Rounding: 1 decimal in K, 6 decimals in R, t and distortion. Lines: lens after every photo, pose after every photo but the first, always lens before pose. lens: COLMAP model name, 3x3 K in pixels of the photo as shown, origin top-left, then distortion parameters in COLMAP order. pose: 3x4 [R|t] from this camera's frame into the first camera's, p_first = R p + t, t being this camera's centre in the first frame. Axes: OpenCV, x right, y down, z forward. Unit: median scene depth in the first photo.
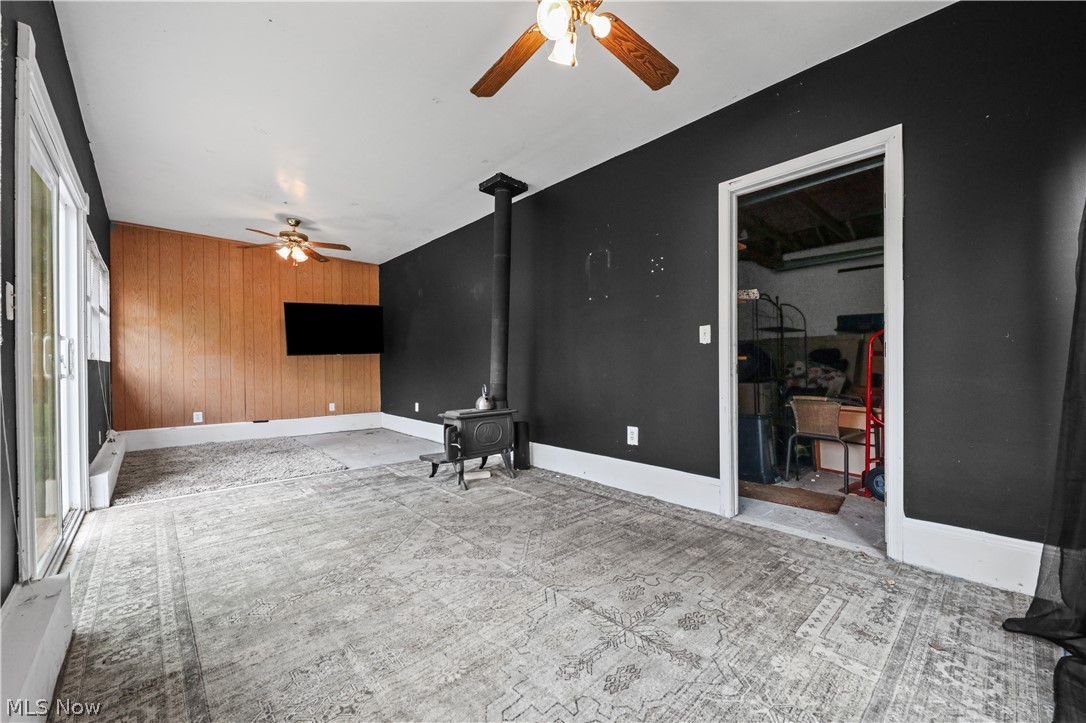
lens RADIAL K [[423.2, 0, 540.7], [0, 423.2, 369.0], [0, 0, 1]] dist [0.006476, -0.003115]
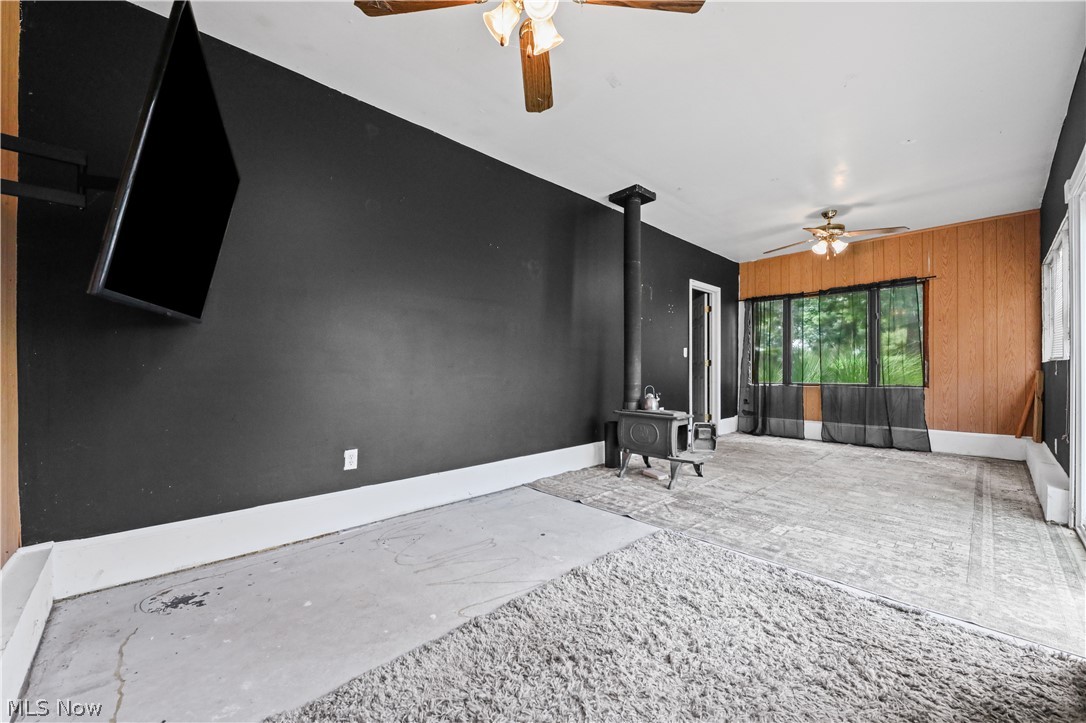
lens RADIAL K [[423.2, 0, 541.0], [0, 423.2, 364.4], [0, 0, 1]] dist [0.006476, -0.003115]
pose [[-0.013478, 0.008258, 0.999875, -1.454608], [0.000100, 0.999966, -0.008258, -0.009102], [-0.999909, -0.000011, -0.013478, 1.596786]]
